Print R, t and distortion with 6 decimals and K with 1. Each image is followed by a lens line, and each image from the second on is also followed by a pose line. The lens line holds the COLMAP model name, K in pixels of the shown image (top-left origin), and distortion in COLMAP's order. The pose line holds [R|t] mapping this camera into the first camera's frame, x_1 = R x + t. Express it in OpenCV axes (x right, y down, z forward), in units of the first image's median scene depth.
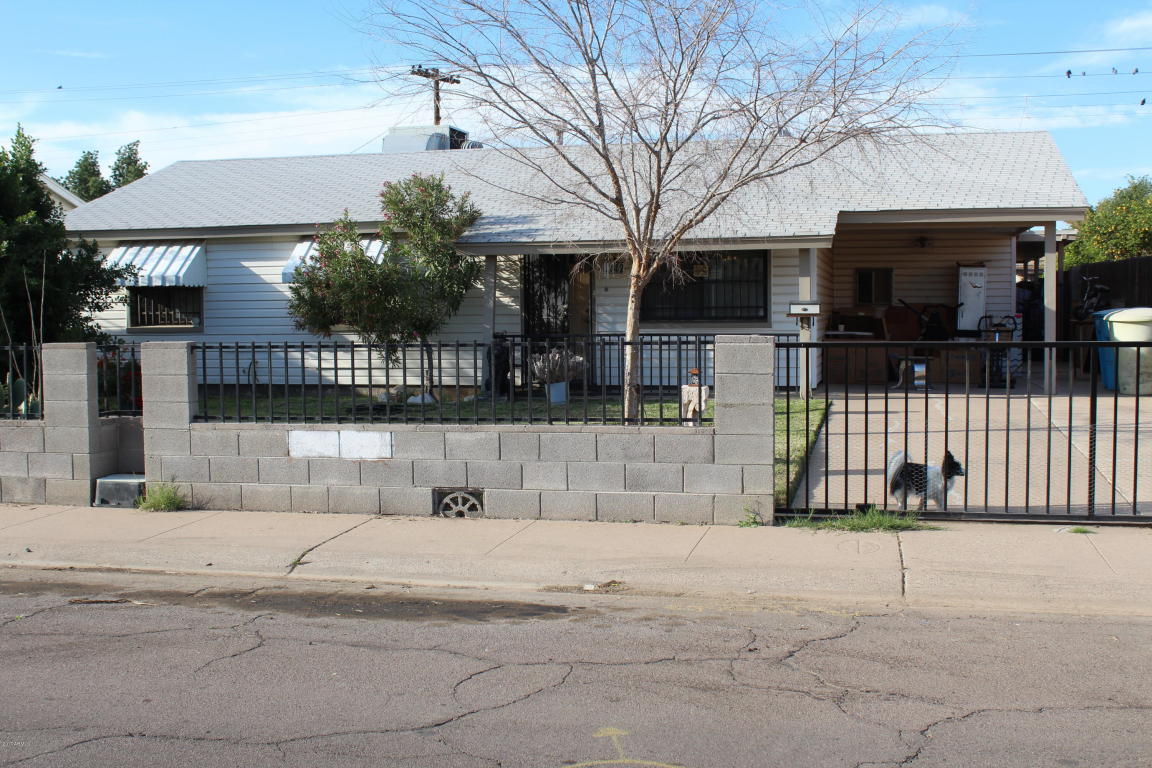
lens RADIAL K [[1318.8, 0, 576.0], [0, 1318.8, 384.0], [0, 0, 1]] dist [-0.048887, -0.020938]
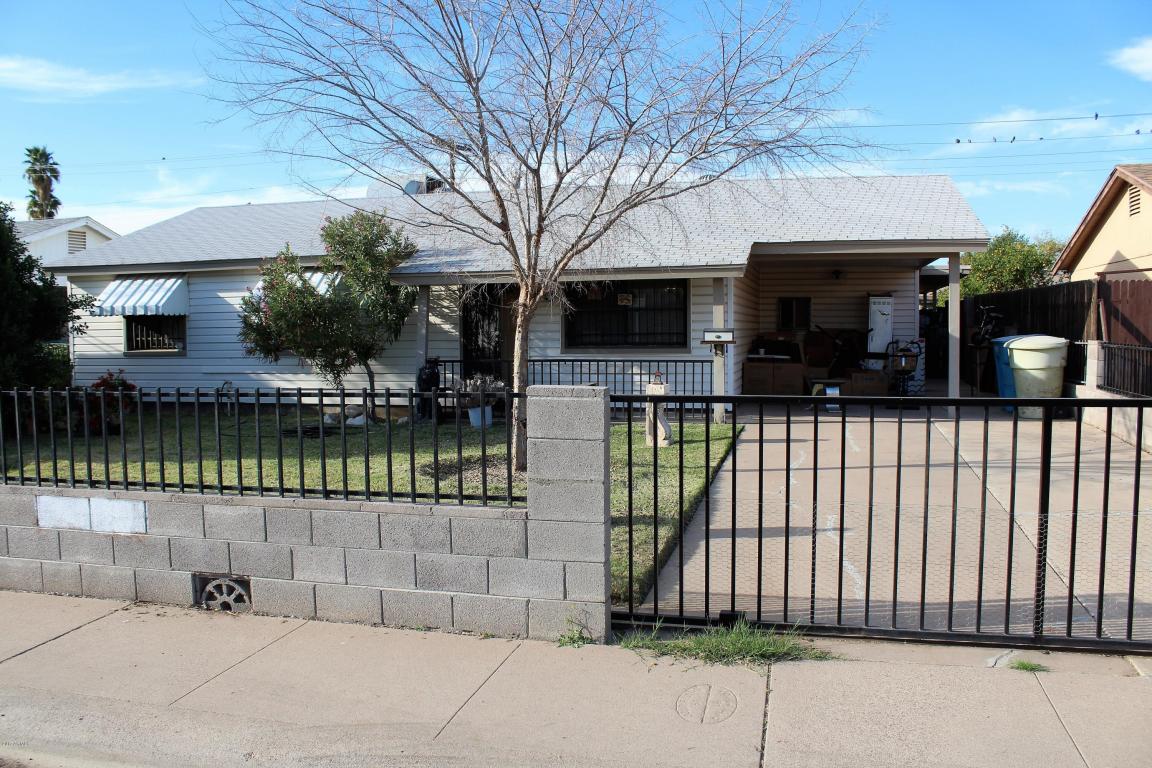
lens RADIAL K [[949.9, 0, 576.0], [0, 949.9, 384.0], [0, 0, 1]] dist [-0.116209, 0.005454]
pose [[0.999751, 0.001386, -0.022285, 0.074739], [-0.001325, 0.999995, 0.002751, -0.020465], [0.022289, -0.002721, 0.999748, 0.242791]]
